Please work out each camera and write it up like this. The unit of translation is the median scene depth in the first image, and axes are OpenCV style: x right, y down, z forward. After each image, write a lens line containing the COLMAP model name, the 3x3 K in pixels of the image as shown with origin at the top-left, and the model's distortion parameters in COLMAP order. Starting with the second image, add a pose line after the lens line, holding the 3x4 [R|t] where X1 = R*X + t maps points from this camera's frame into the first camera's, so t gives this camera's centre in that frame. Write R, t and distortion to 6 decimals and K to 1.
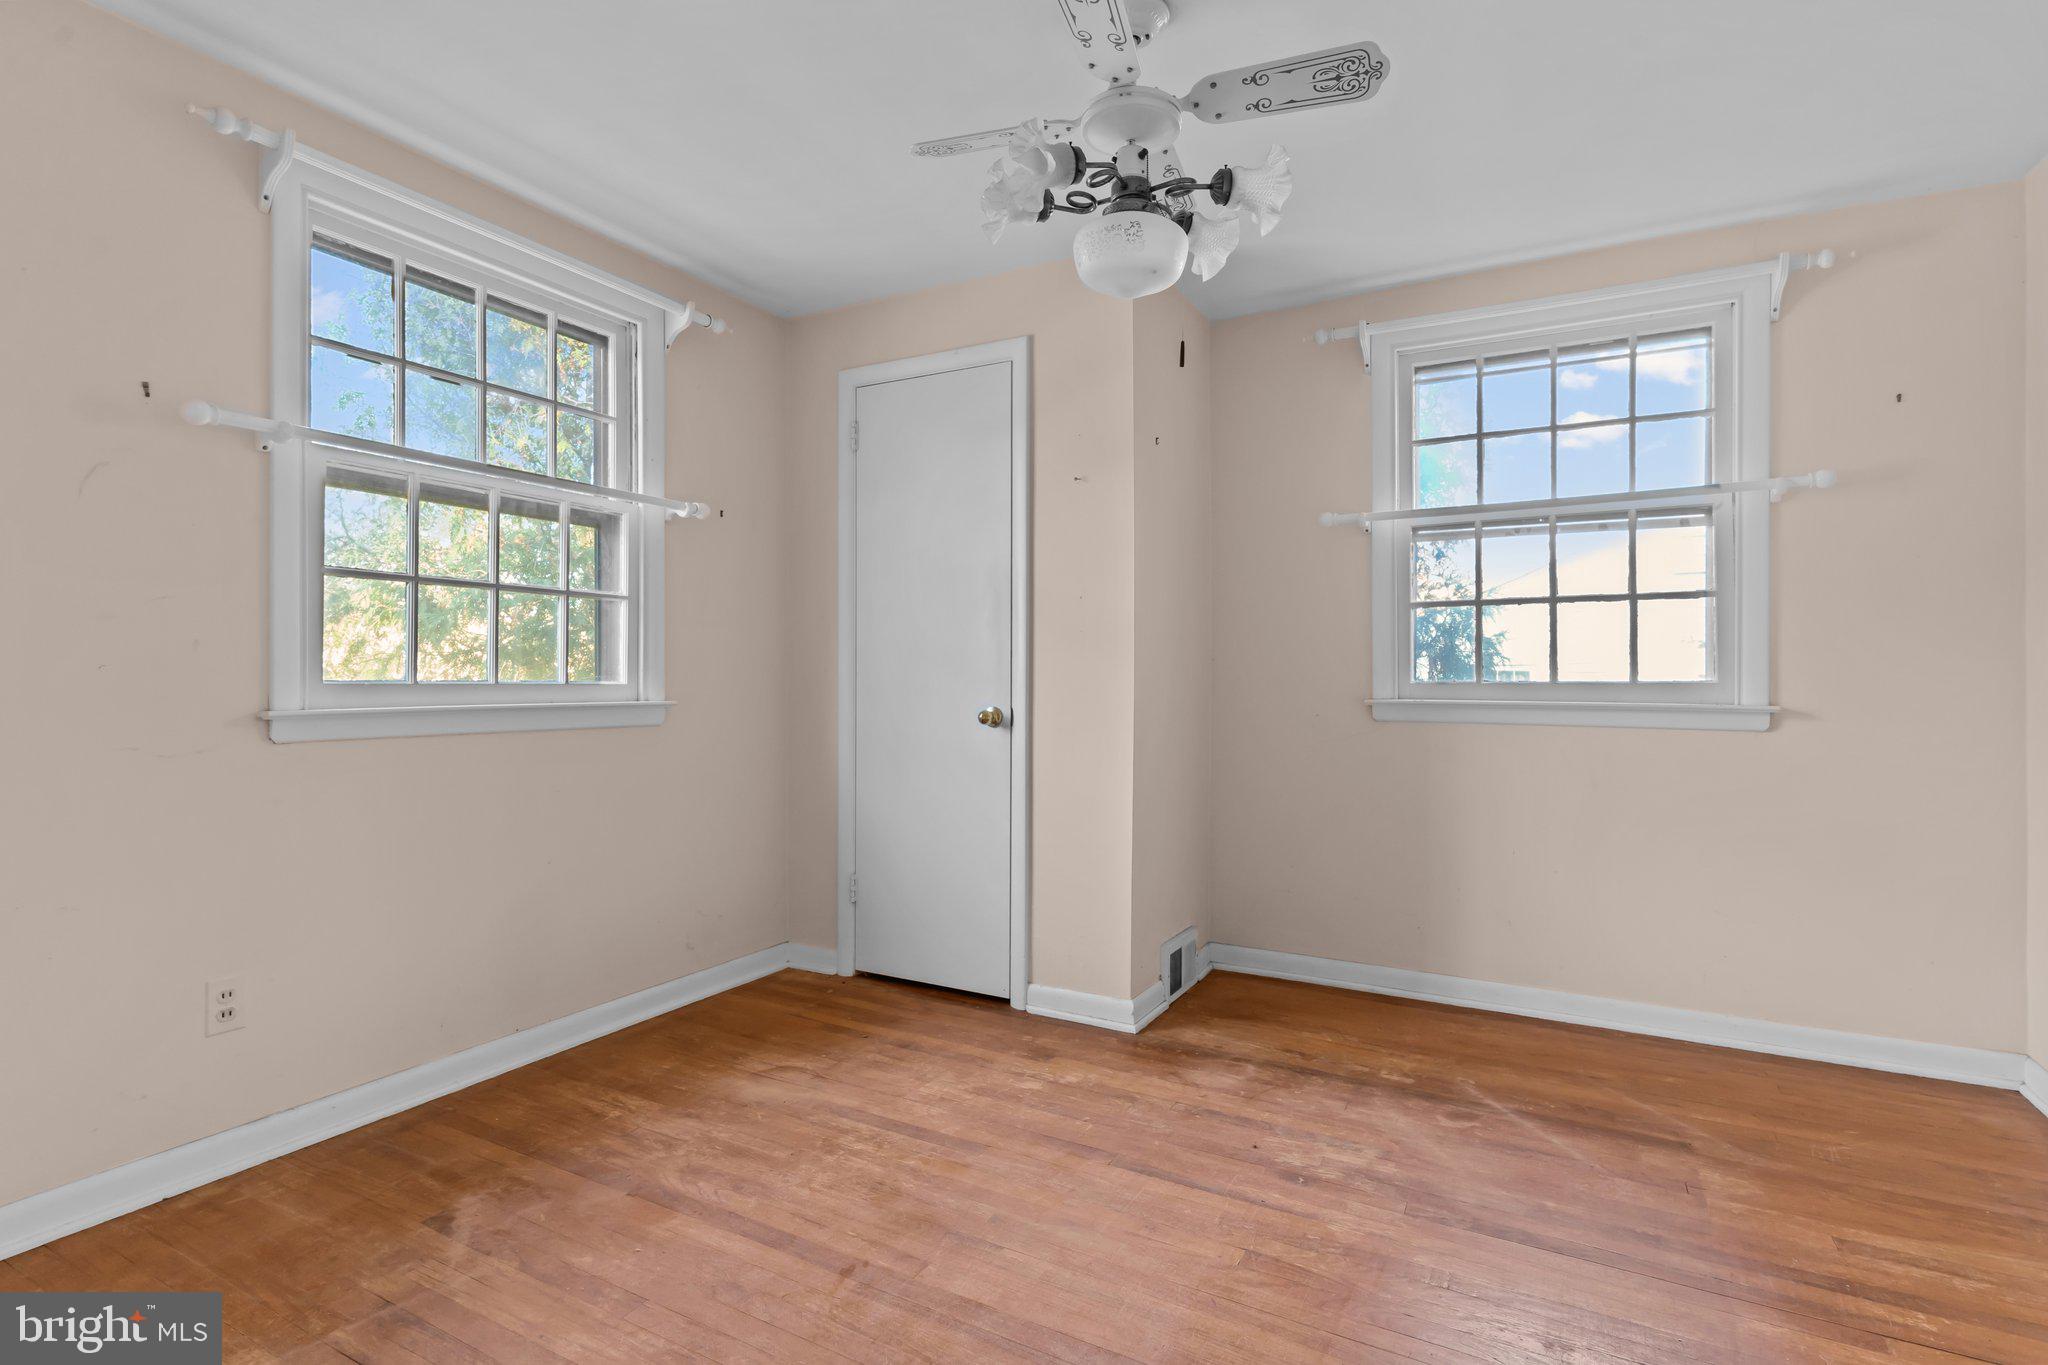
lens RADIAL K [[976.3, 0, 1007.7], [0, 976.3, 672.5], [0, 0, 1]] dist [-0.002366, -0.000433]
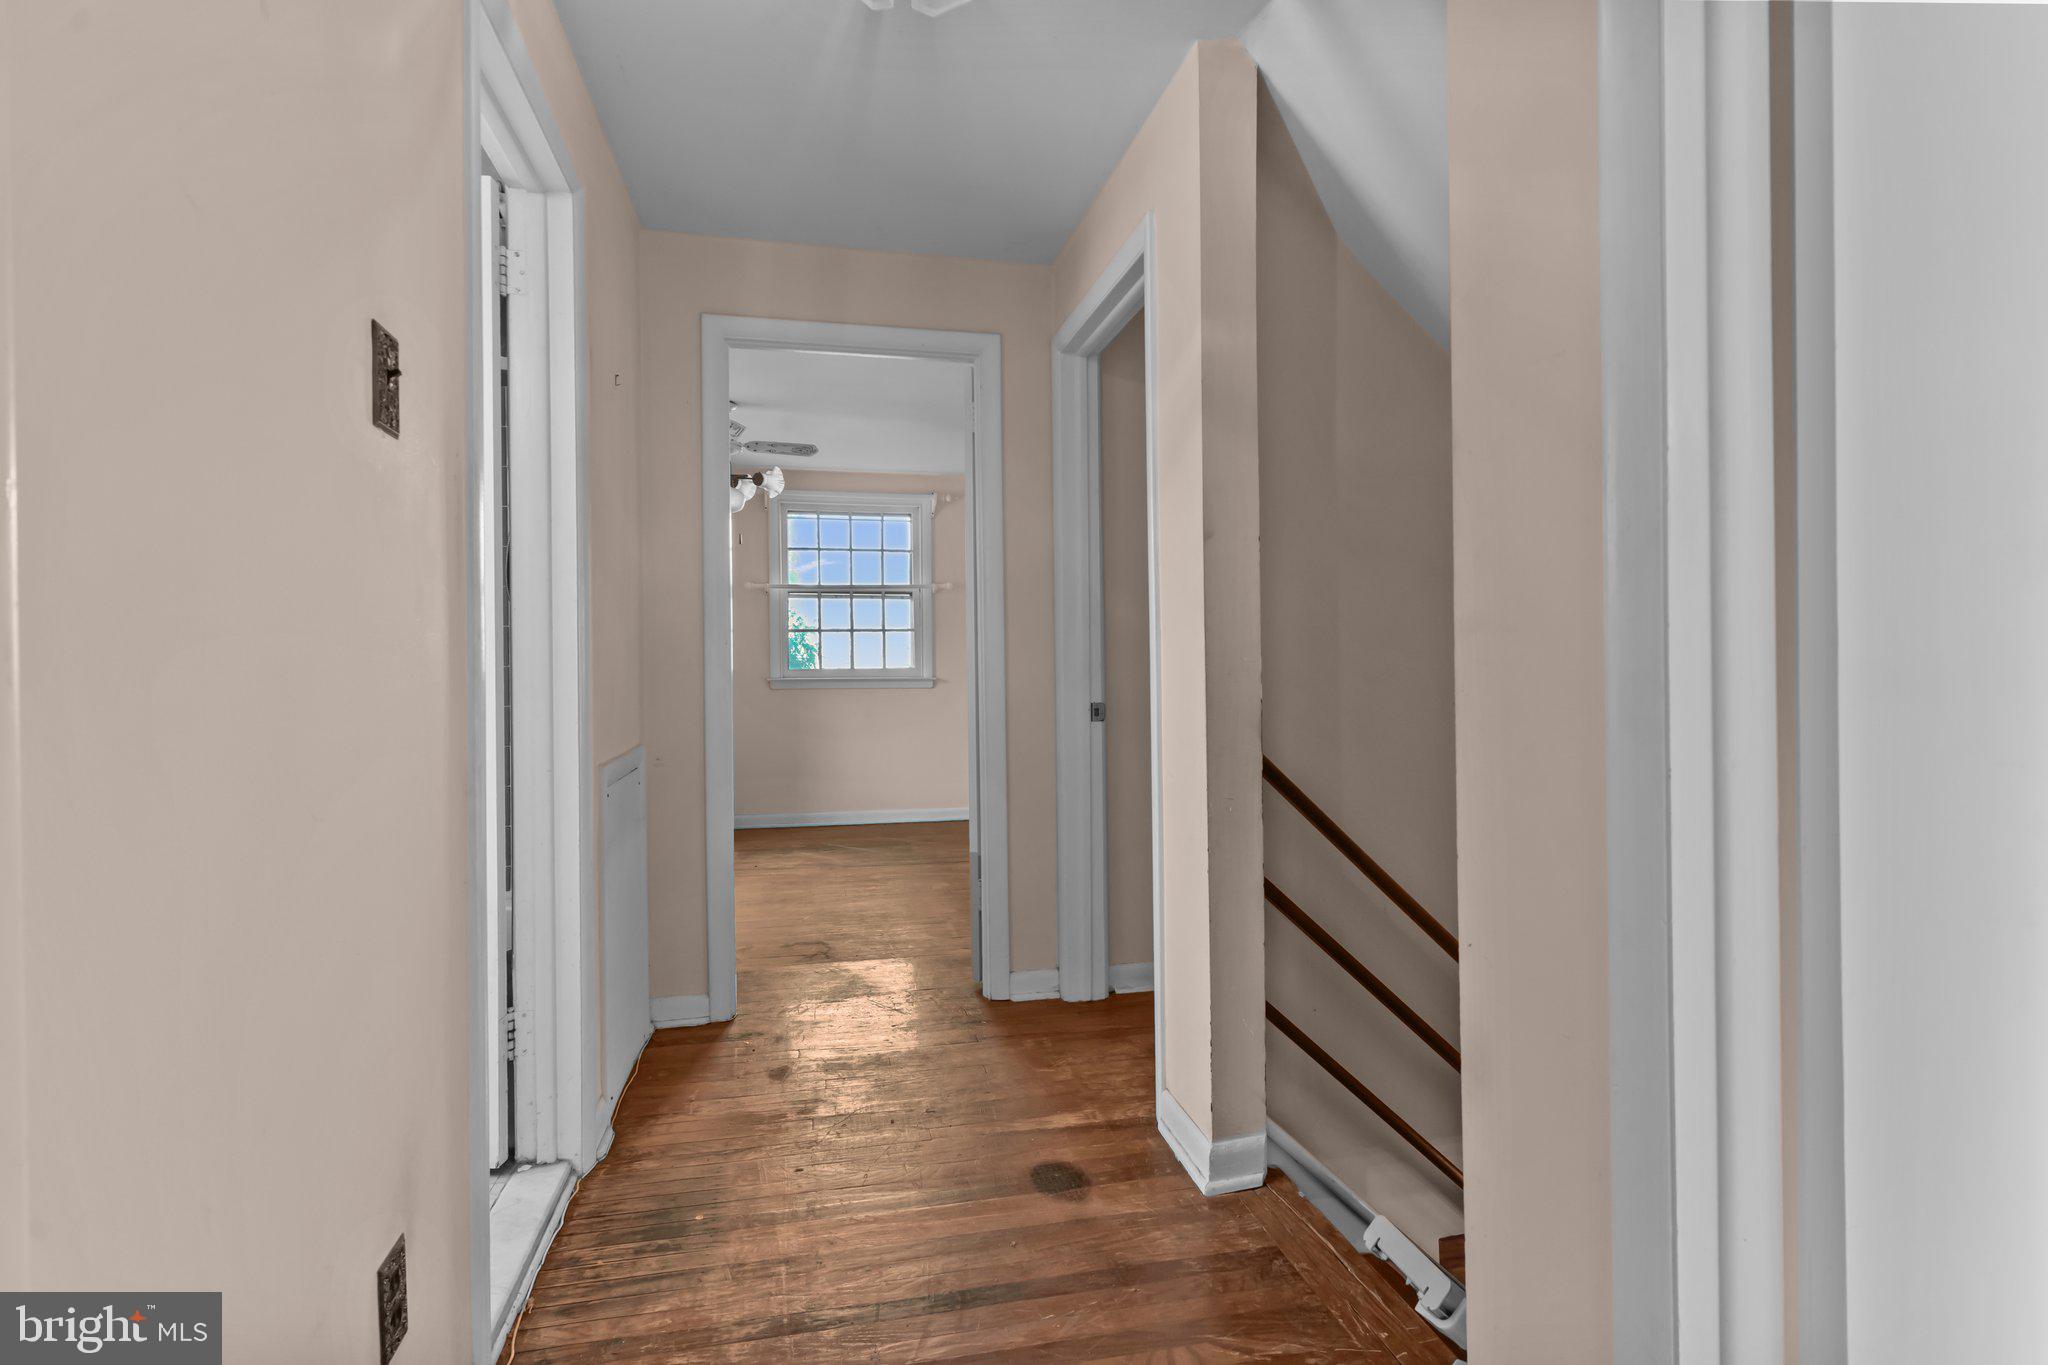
lens RADIAL K [[976.3, 0, 1018.5], [0, 976.3, 672.3], [0, 0, 1]] dist [-0.002366, -0.000433]
pose [[0.747322, -0.009361, 0.664396, -0.615715], [0.014543, 0.999892, -0.002270, 0.027468], [-0.664303, 0.011358, 0.747377, -0.875256]]
